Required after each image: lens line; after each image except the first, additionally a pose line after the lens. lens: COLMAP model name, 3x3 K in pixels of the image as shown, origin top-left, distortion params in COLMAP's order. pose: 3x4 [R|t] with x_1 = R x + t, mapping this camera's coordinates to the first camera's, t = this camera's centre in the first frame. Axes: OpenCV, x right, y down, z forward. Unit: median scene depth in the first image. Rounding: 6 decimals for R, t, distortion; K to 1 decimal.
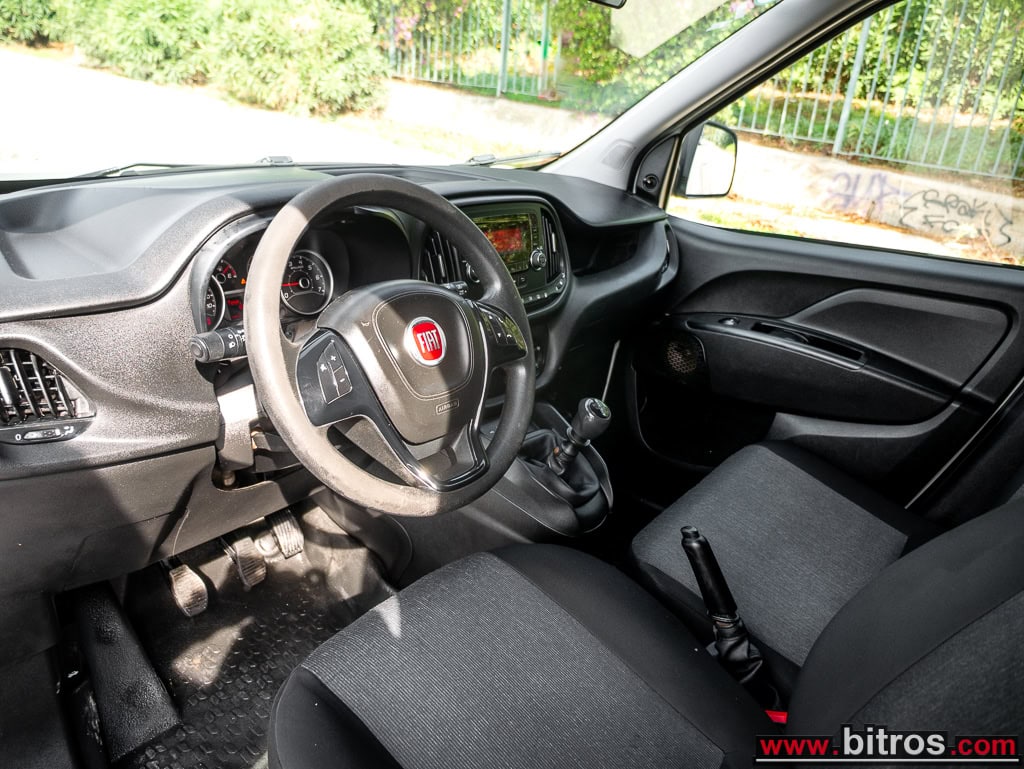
lens RADIAL K [[771.9, 0, 512.0], [0, 771.9, 383.7], [0, 0, 1]] dist [-0.019160, -0.002709]
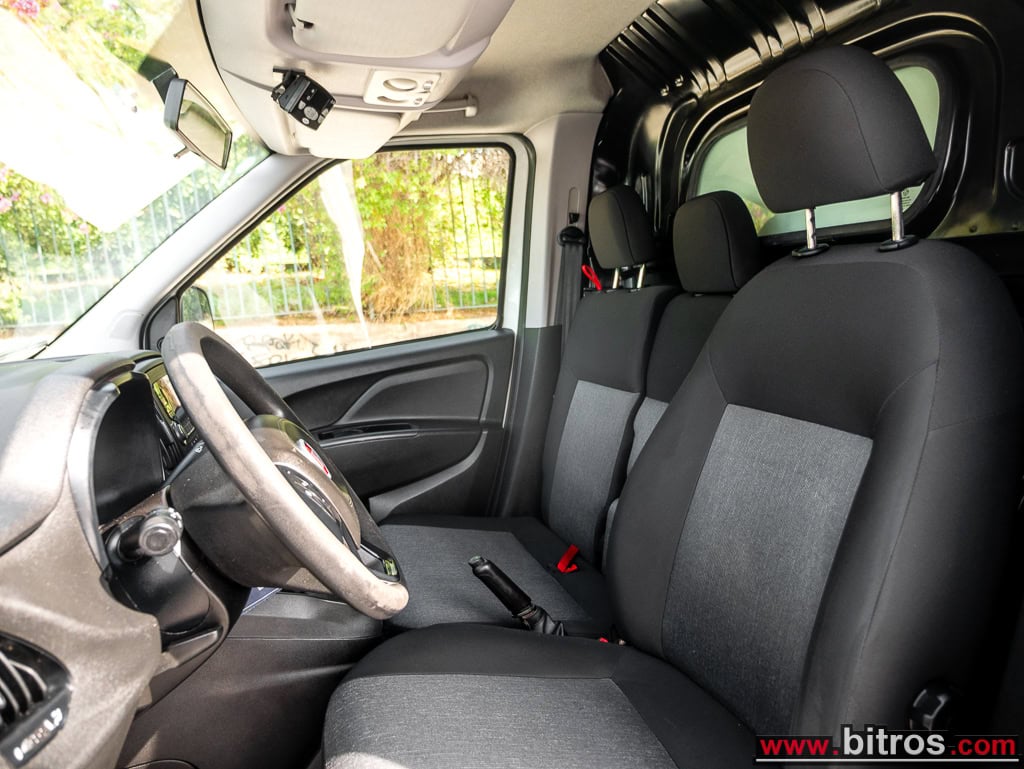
lens RADIAL K [[771.9, 0, 512.0], [0, 771.9, 384.8], [0, 0, 1]] dist [-0.019160, -0.002709]
pose [[0.550024, -0.254844, 0.795316, -0.443364], [0.431206, 0.902207, -0.009118, -0.013198], [-0.715216, 0.347960, 0.606126, 0.105199]]
